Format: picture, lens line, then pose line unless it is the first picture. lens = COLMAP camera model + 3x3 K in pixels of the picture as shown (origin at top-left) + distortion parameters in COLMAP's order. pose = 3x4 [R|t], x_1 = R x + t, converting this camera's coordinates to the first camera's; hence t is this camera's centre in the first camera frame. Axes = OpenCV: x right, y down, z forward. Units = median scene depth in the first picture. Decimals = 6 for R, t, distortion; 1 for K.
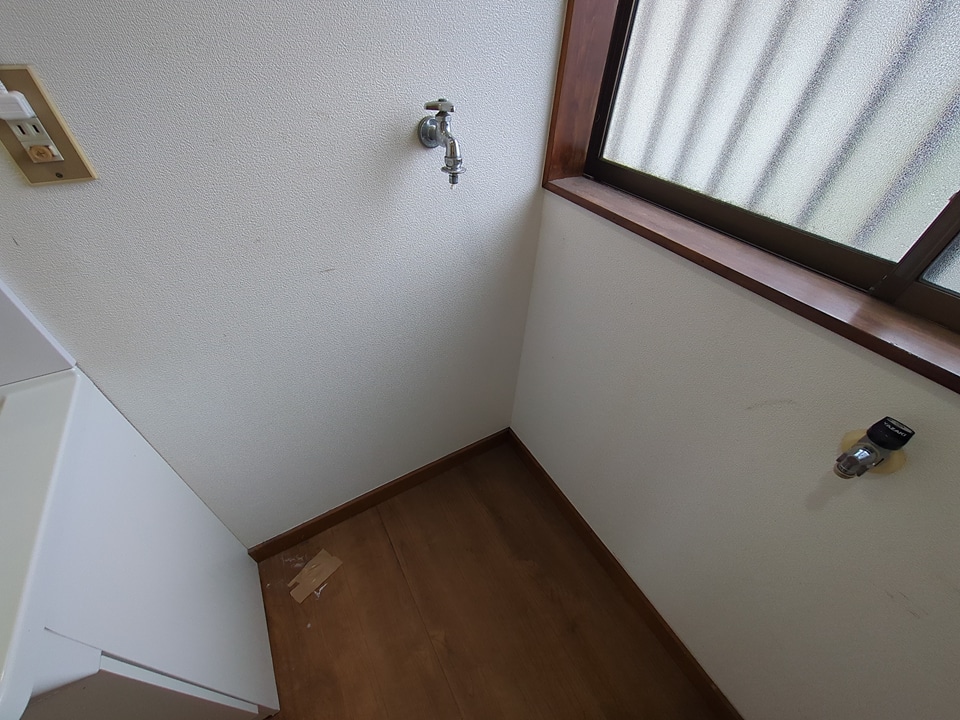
lens RADIAL K [[377.0, 0, 480.0], [0, 377.0, 360.0], [0, 0, 1]] dist [-0.001231, 0.000038]
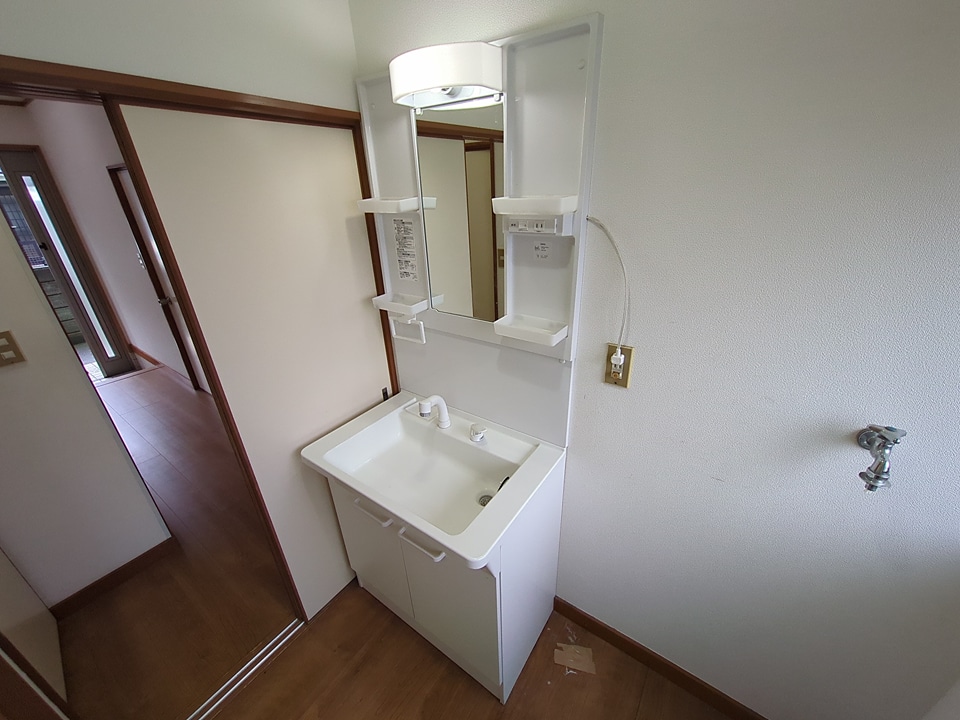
lens RADIAL K [[377.0, 0, 480.0], [0, 377.0, 360.0], [0, 0, 1]] dist [-0.001231, 0.000038]
pose [[0.403810, 0.329927, -0.853279, 0.170367], [-0.576604, 0.815912, 0.042603, -0.102149], [0.710257, 0.474801, 0.519711, -0.331735]]
